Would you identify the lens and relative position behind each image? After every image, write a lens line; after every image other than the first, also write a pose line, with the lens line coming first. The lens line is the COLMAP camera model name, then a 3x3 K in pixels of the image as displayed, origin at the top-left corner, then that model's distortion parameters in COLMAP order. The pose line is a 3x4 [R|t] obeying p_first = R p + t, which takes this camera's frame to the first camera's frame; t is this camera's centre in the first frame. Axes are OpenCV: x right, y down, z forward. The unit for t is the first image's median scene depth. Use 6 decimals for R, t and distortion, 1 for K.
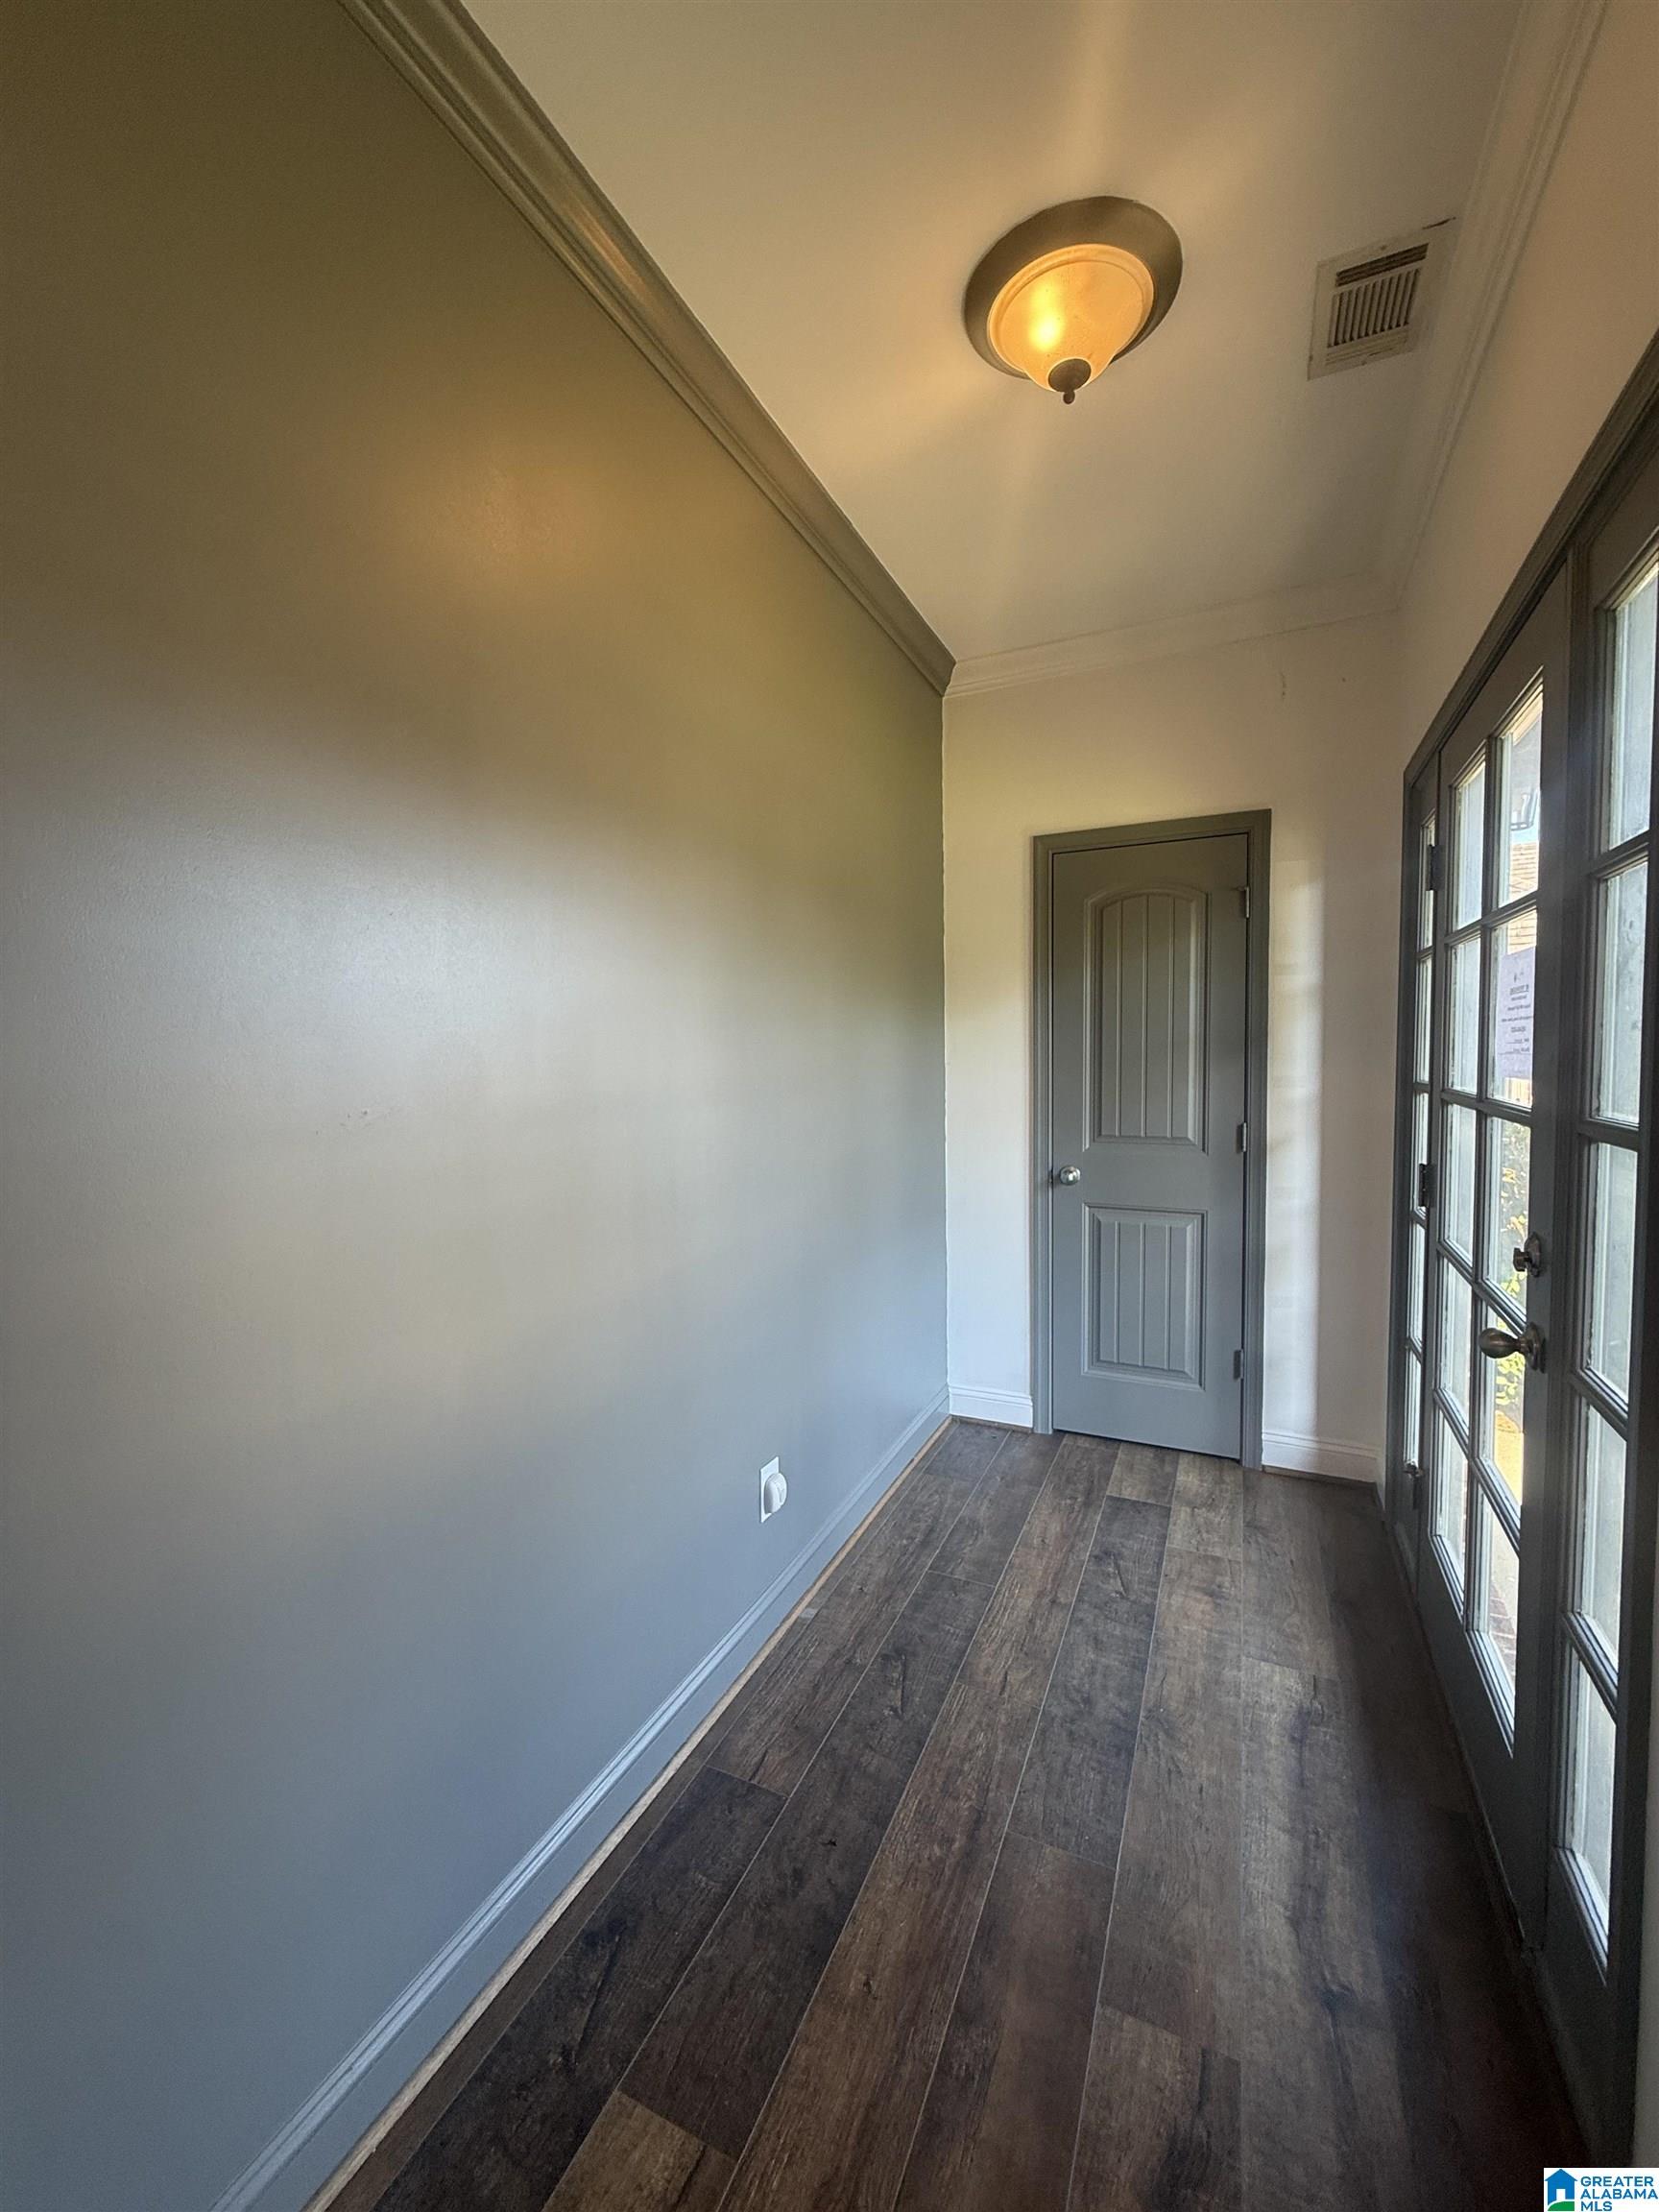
lens RADIAL K [[885.0, 0, 849.6], [0, 885.0, 1096.3], [0, 0, 1]] dist [-0.002969, 0.000800]
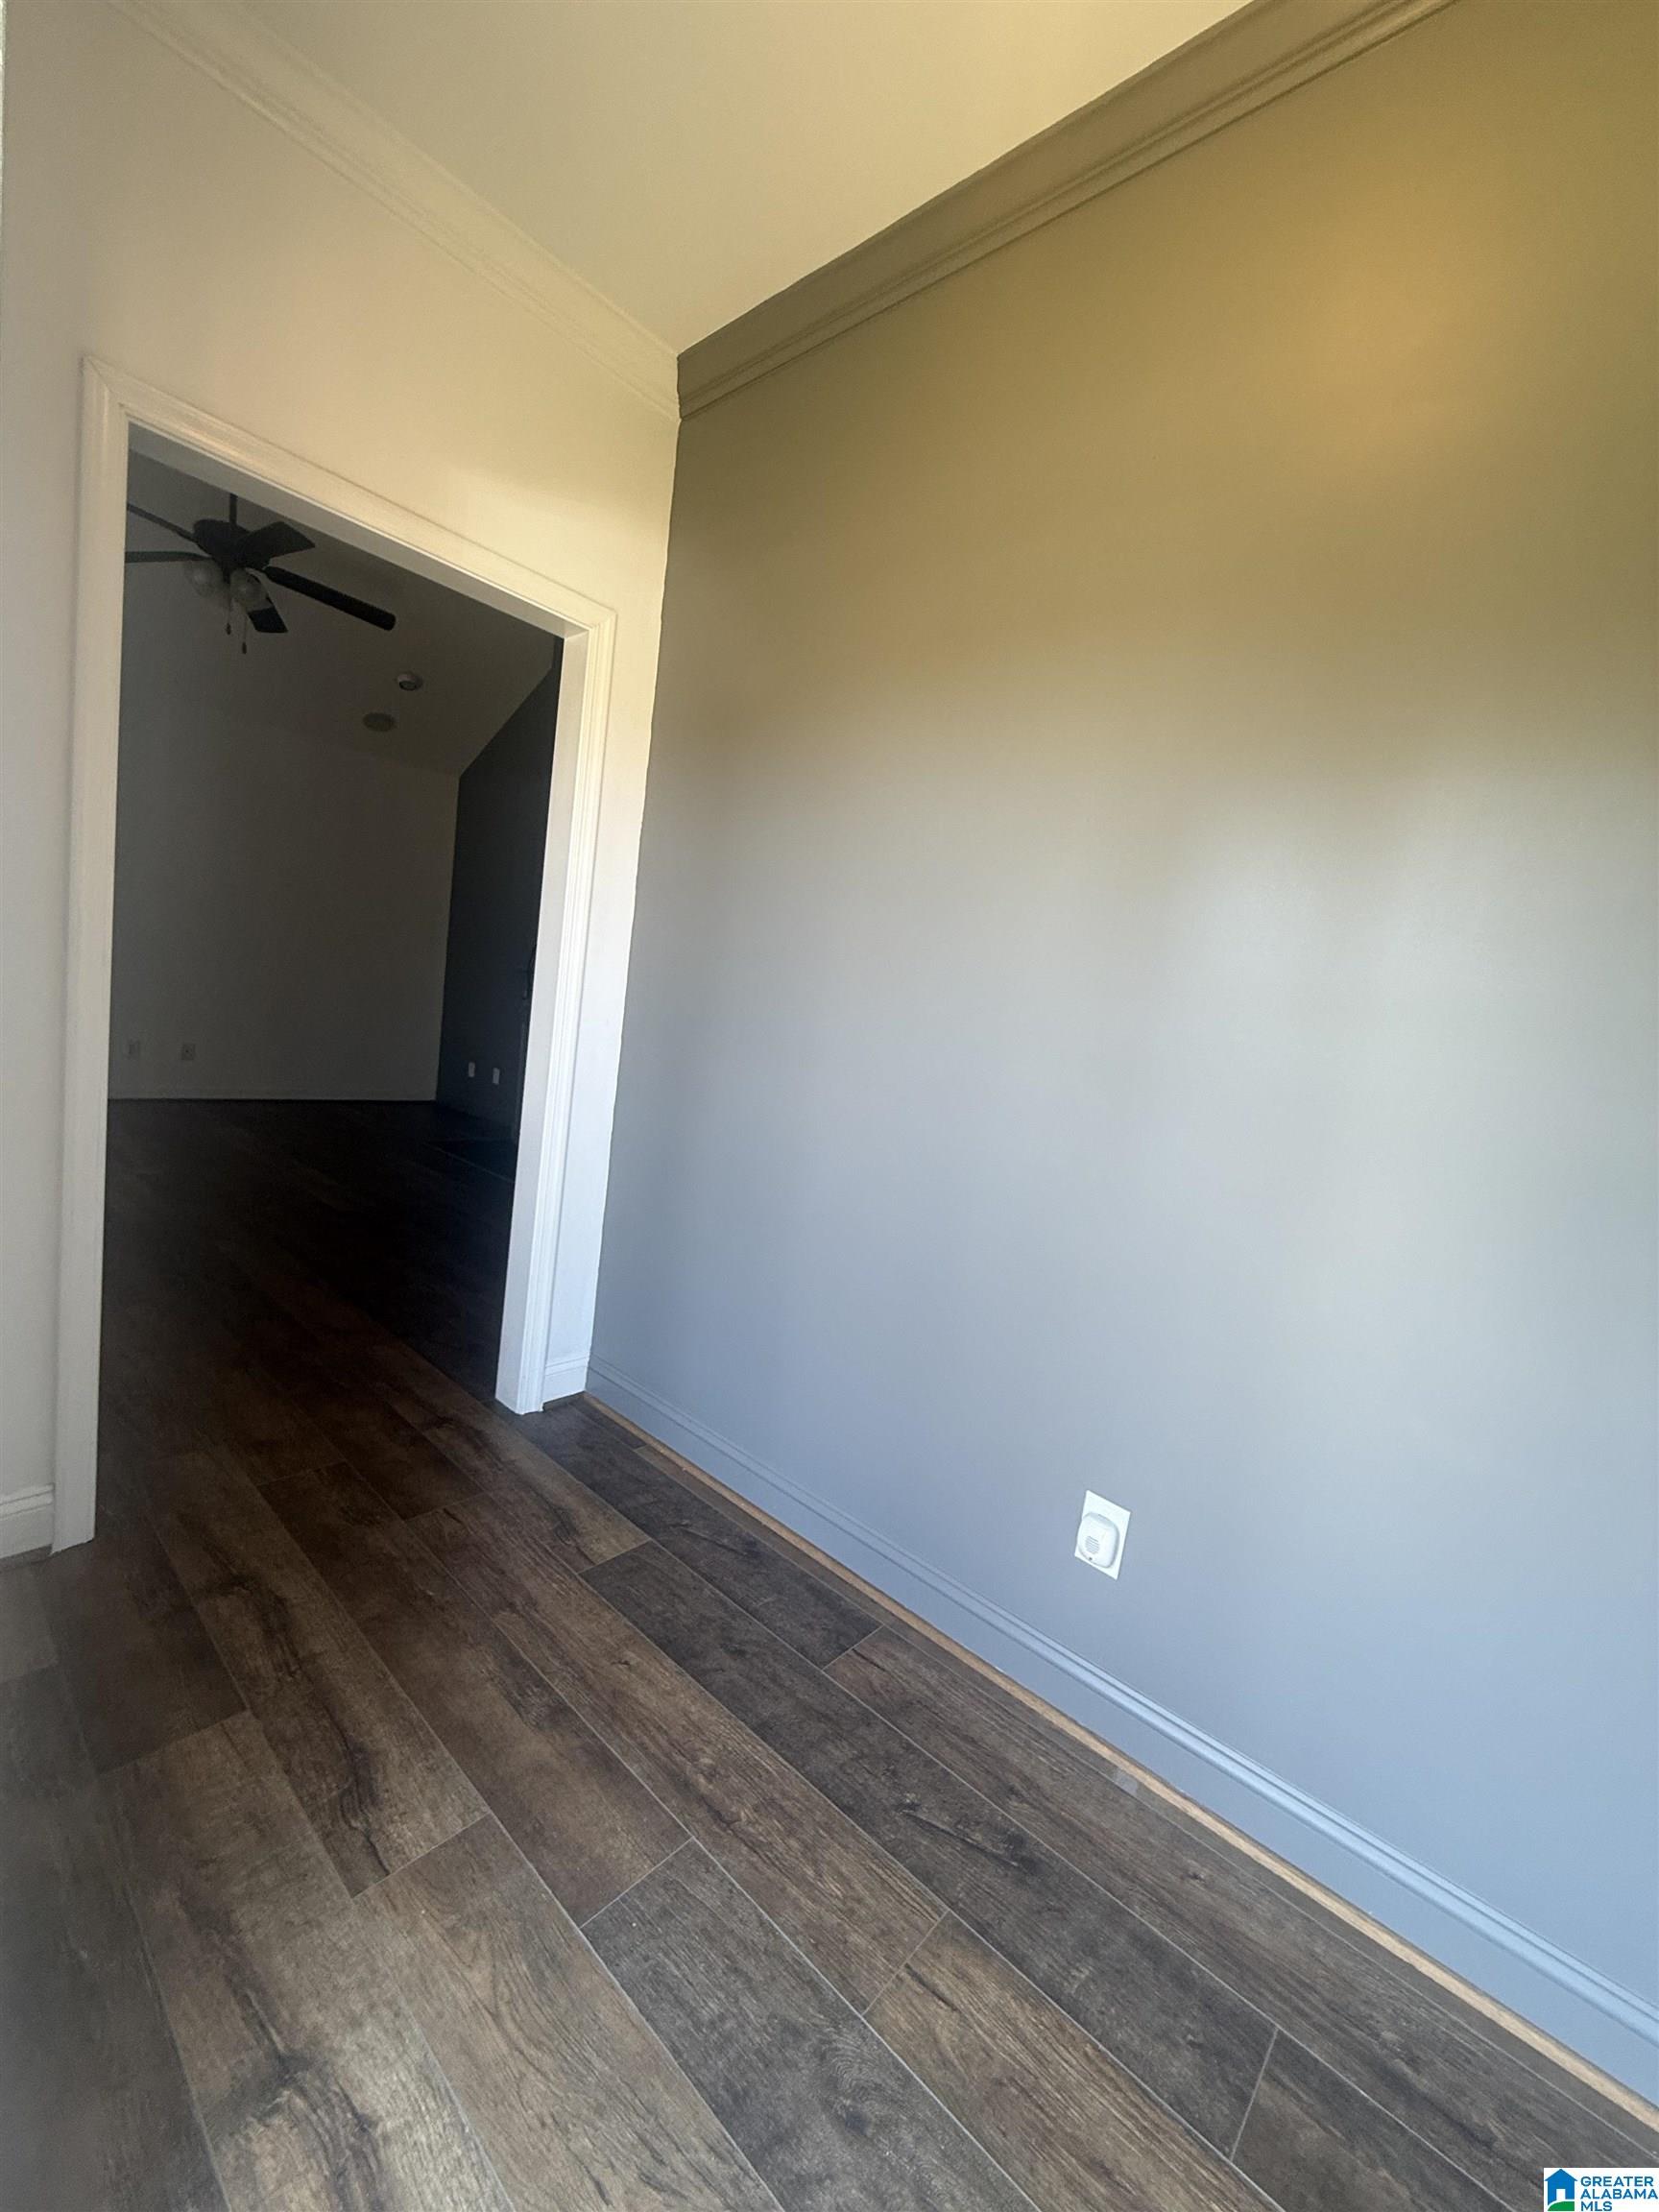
lens RADIAL K [[885.0, 0, 863.9], [0, 885.0, 1132.0], [0, 0, 1]] dist [-0.002969, 0.000800]
pose [[-0.279240, 0.109785, -0.953925, 0.857828], [-0.163097, 0.973584, 0.159790, 0.020716], [0.946269, 0.200202, -0.253958, 1.235006]]
